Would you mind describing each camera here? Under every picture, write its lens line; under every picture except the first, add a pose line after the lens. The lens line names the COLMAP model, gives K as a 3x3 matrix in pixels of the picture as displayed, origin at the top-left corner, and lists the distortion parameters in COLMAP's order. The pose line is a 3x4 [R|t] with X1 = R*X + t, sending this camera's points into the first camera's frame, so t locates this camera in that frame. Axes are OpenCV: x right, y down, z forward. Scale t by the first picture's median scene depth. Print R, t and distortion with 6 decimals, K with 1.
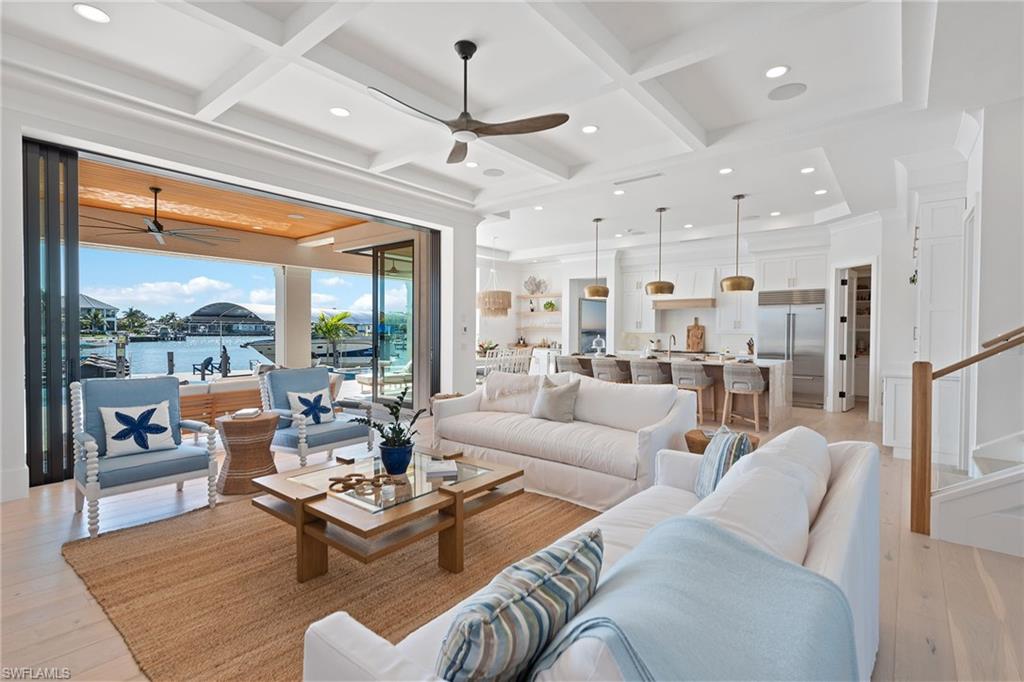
lens RADIAL K [[472.6, 0, 503.4], [0, 472.6, 340.3], [0, 0, 1]] dist [0.001783, 0.000026]
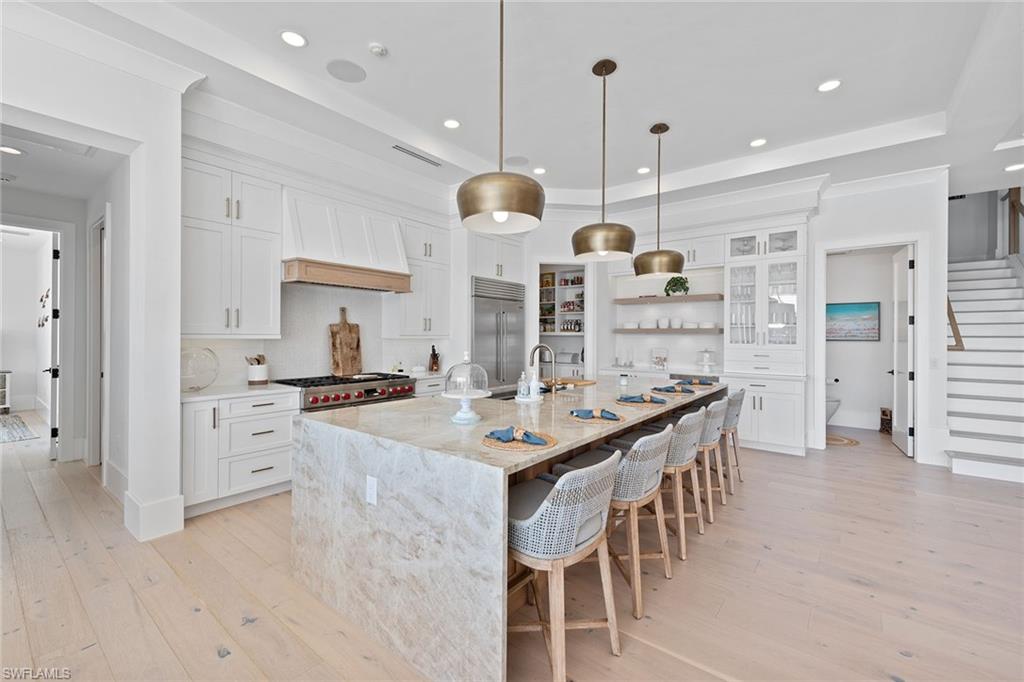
lens RADIAL K [[434.2, 0, 524.5], [0, 434.2, 341.1], [0, 0, 1]] dist [0.009158, 0.000049]
pose [[-0.041208, -0.018267, 0.998984, -0.064806], [0.014106, 0.999723, 0.018862, -0.019948], [-0.999051, 0.014869, -0.040939, 0.880269]]
